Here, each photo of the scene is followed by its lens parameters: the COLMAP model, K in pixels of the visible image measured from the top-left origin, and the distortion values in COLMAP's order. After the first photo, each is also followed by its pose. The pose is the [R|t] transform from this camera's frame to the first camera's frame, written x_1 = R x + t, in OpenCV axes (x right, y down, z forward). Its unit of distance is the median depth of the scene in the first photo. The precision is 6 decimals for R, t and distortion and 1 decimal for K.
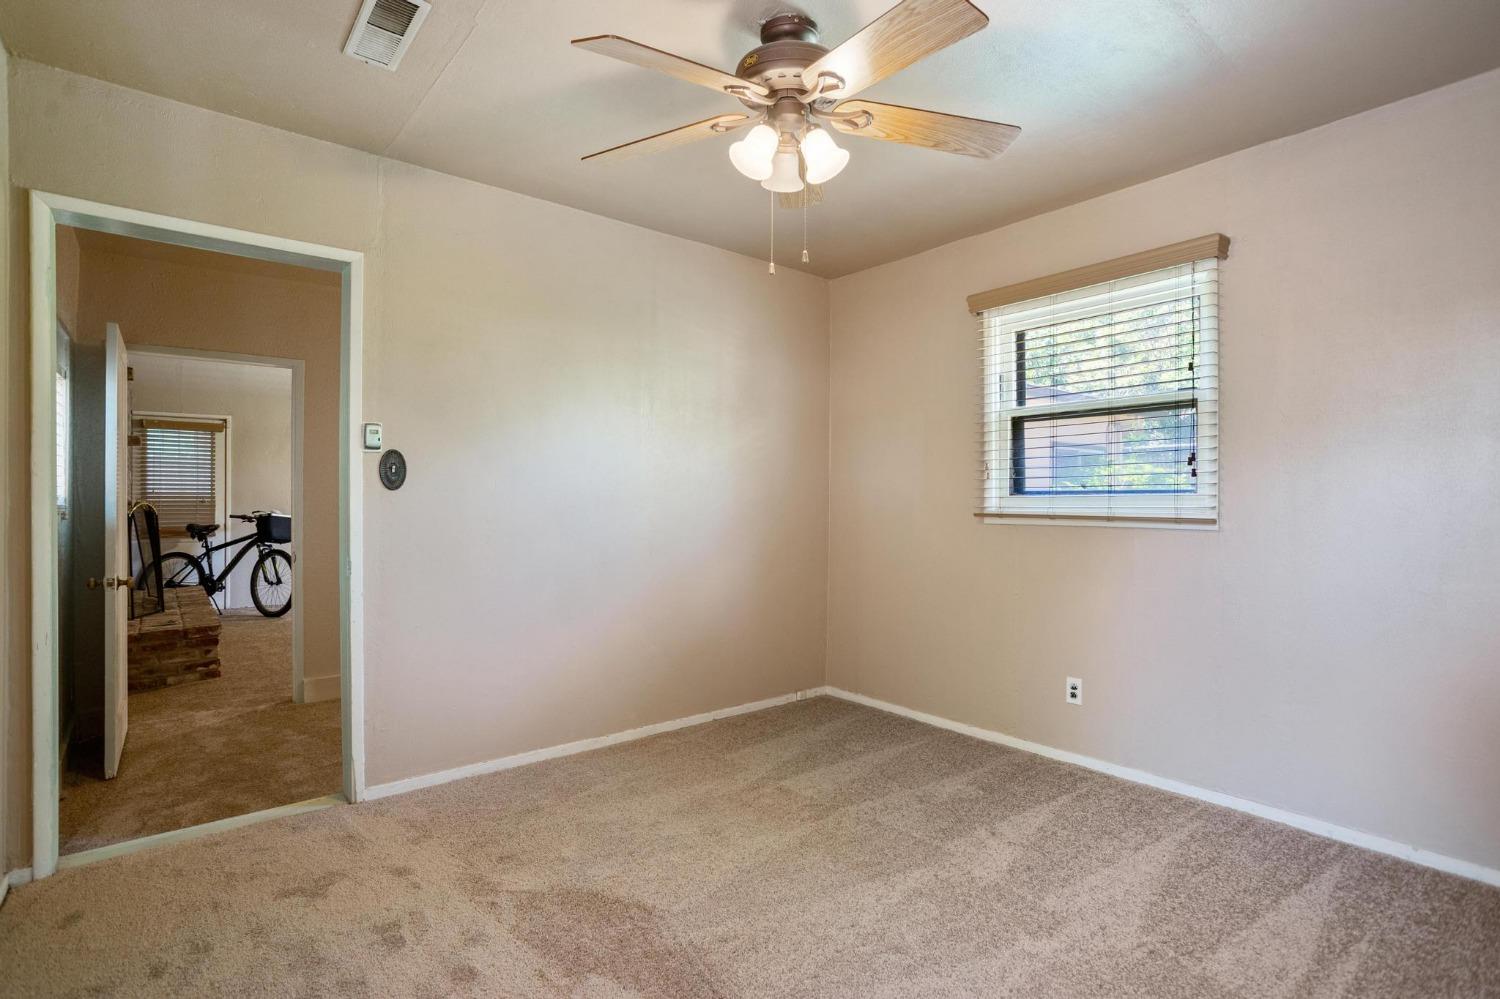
lens RADIAL K [[735.7, 0, 753.2], [0, 735.7, 503.0], [0, 0, 1]] dist [-0.056601, 0.024641]
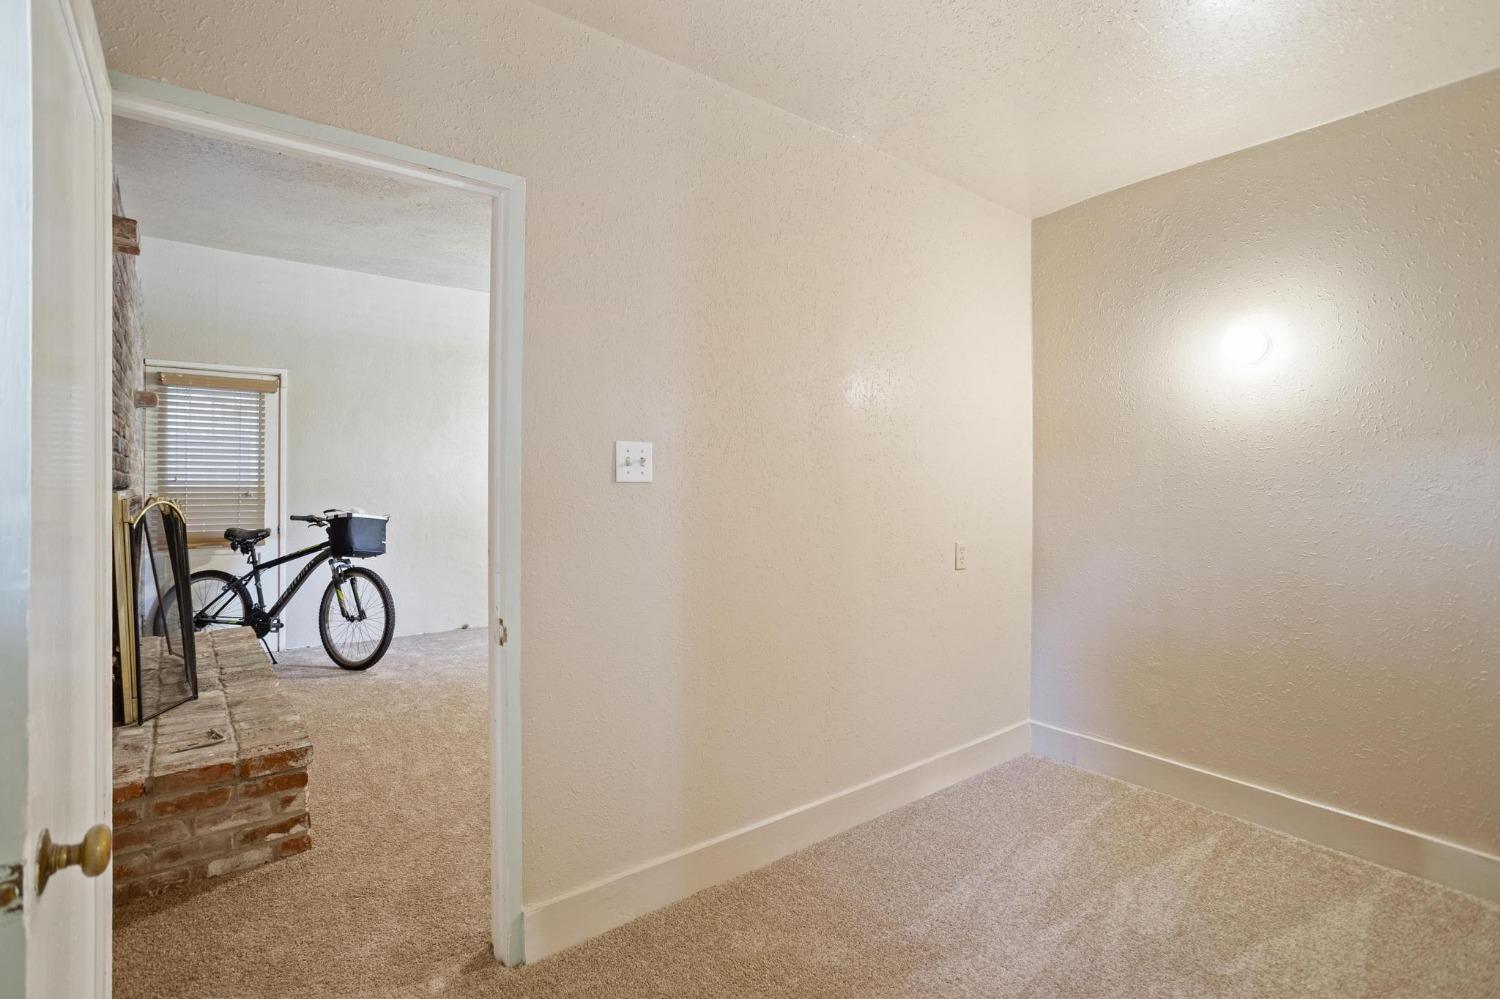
lens RADIAL K [[735.7, 0, 746.5], [0, 735.7, 489.1], [0, 0, 1]] dist [-0.056601, 0.024641]
pose [[0.999736, 0.000428, -0.022983, -0.289454], [-0.000484, 0.999997, -0.002417, -0.005927], [0.022982, 0.002427, 0.999733, 0.341953]]
